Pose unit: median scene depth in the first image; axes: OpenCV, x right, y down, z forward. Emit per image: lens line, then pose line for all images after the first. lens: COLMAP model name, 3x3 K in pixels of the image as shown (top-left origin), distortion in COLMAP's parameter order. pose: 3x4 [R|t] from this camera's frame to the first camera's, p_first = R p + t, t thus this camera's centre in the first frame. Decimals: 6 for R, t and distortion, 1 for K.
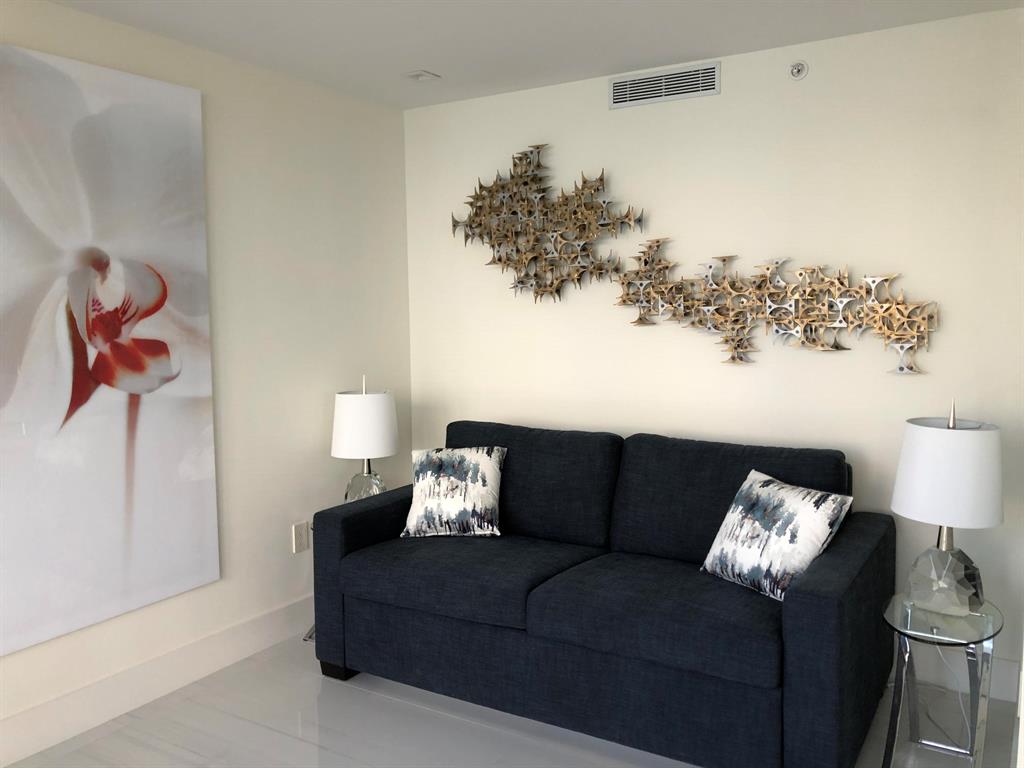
lens RADIAL K [[850.2, 0, 512.6], [0, 850.2, 381.9], [0, 0, 1]] dist [0.033946, -0.003790]
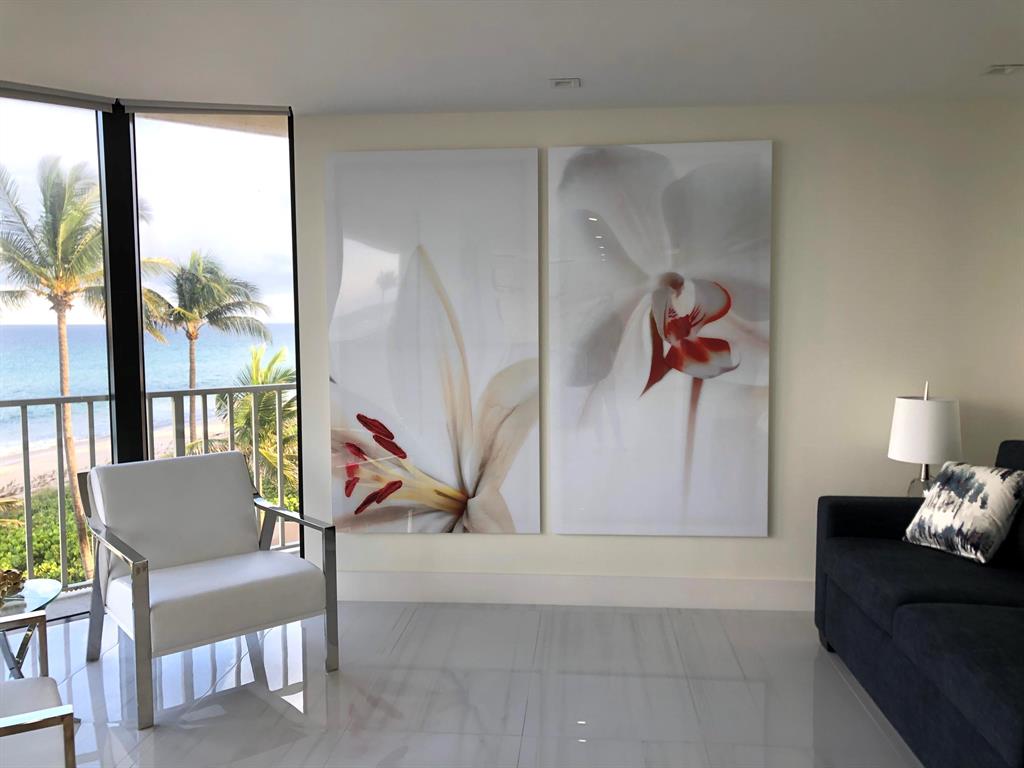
lens RADIAL K [[850.2, 0, 514.0], [0, 850.2, 384.9], [0, 0, 1]] dist [0.033946, -0.003790]
pose [[0.461887, 0.084250, -0.882928, 0.621503], [-0.079486, 0.995405, 0.053401, -0.024297], [0.883370, 0.045515, 0.466461, 0.112752]]
